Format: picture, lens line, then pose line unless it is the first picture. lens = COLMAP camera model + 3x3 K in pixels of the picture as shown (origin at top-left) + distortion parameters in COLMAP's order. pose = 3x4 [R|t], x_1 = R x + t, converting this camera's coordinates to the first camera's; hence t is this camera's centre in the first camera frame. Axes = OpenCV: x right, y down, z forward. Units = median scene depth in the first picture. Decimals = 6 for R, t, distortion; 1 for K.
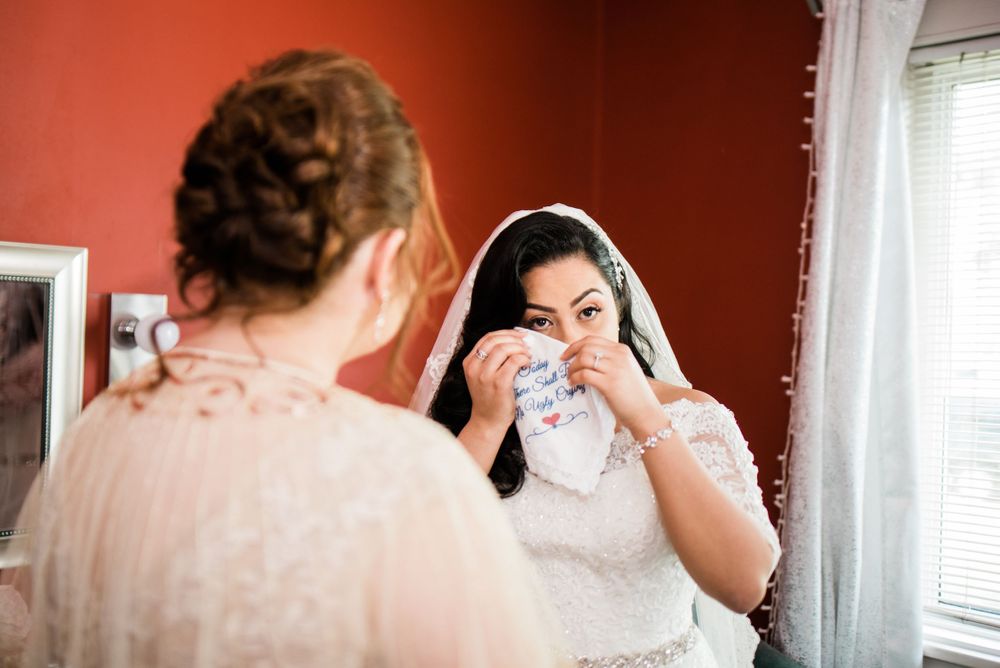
lens RADIAL K [[1010.4, 0, 501.7], [0, 1010.4, 343.3], [0, 0, 1]] dist [0.004222, 0.000000]
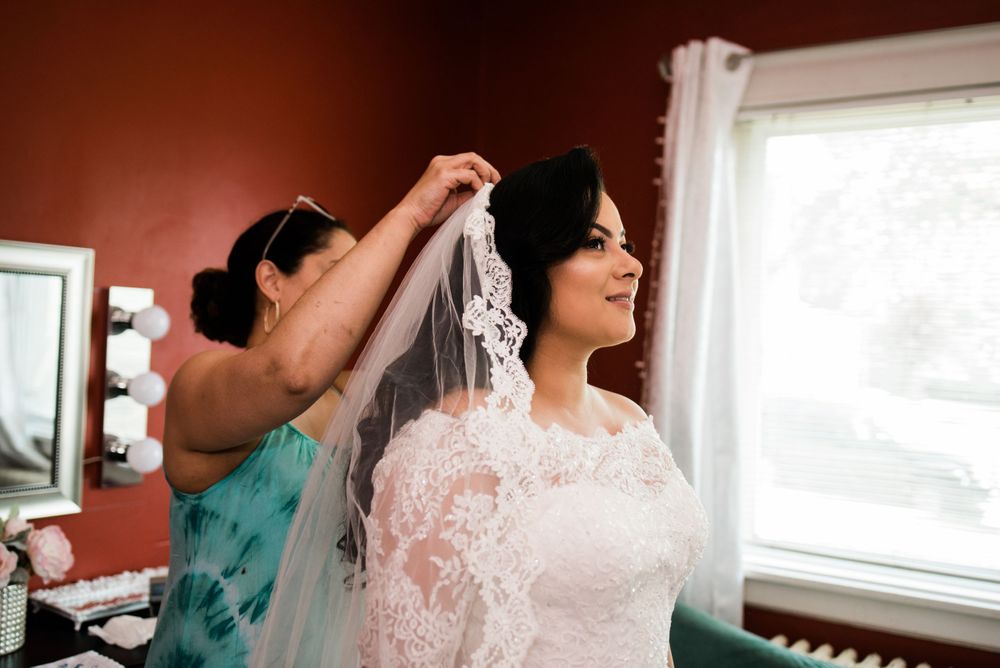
lens RADIAL K [[1010.4, 0, 499.4], [0, 1010.4, 327.9], [0, 0, 1]] dist [0.004222, 0.000000]
pose [[0.987196, 0.011213, 0.159116, -0.098691], [-0.009495, 0.999888, -0.011555, 0.006865], [-0.159227, 0.009896, 0.987192, -0.228276]]
